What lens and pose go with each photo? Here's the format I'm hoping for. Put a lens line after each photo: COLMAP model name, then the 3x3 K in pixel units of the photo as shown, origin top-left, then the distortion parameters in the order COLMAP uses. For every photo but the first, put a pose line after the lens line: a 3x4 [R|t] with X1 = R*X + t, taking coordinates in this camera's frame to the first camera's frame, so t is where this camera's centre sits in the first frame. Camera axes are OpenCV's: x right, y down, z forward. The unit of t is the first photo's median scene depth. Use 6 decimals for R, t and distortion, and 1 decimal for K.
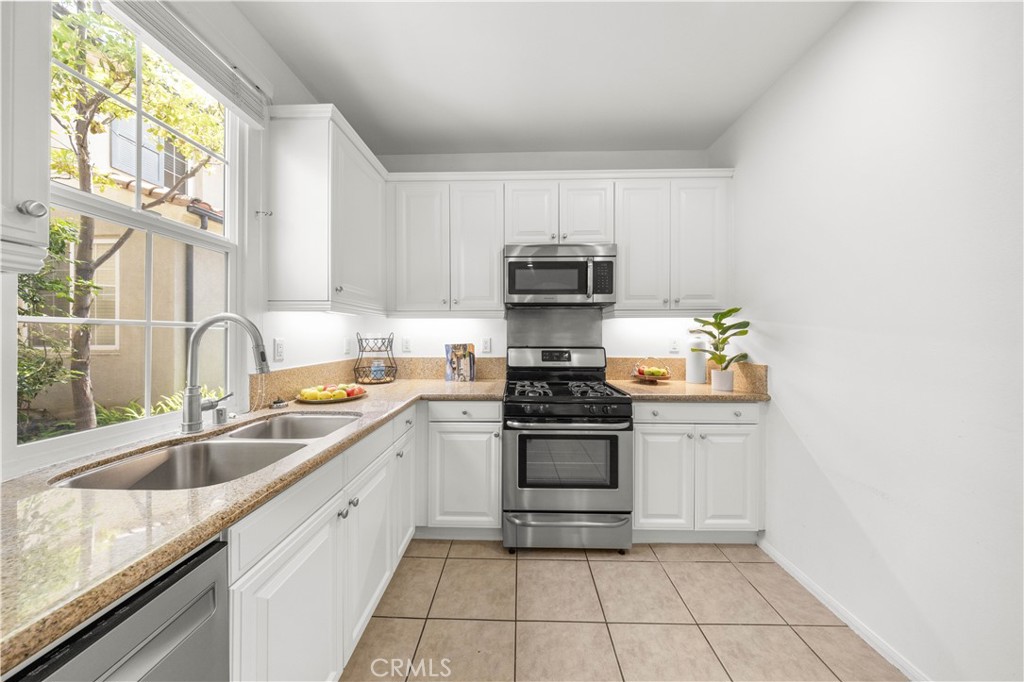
lens RADIAL K [[316.1, 0, 504.3], [0, 316.1, 336.5], [0, 0, 1]] dist [-0.010319, -0.000125]
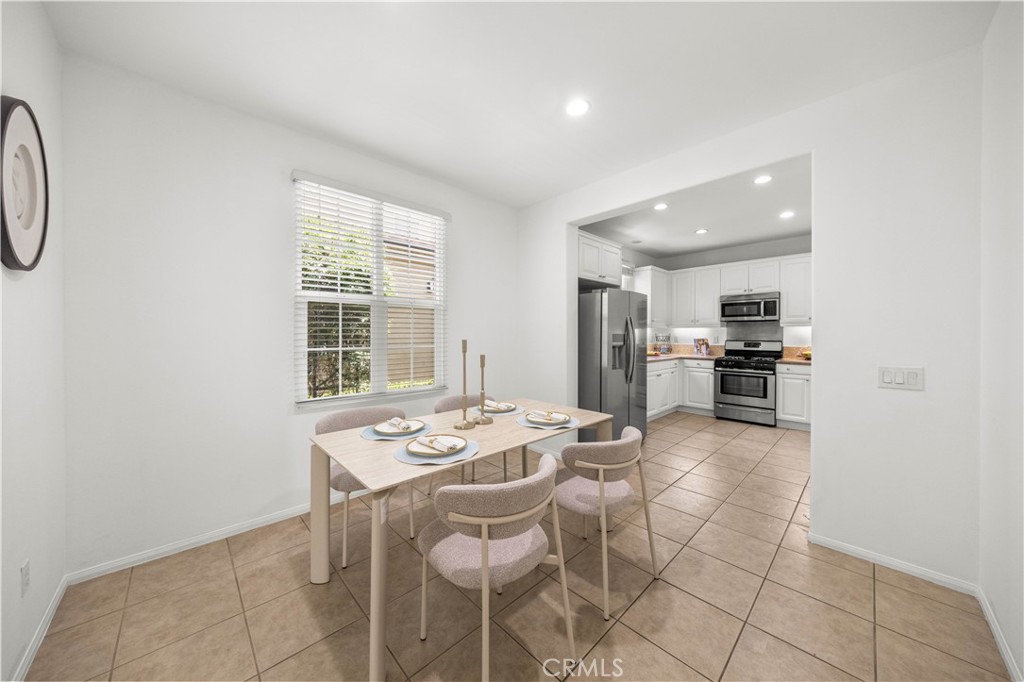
lens RADIAL K [[341.0, 0, 507.8], [0, 341.0, 330.4], [0, 0, 1]] dist [-0.009890, -0.000704]
pose [[0.712245, -0.009628, -0.701865, 0.651403], [0.005182, 0.999951, -0.008459, -0.025115], [0.701912, 0.002388, 0.712260, -1.905009]]
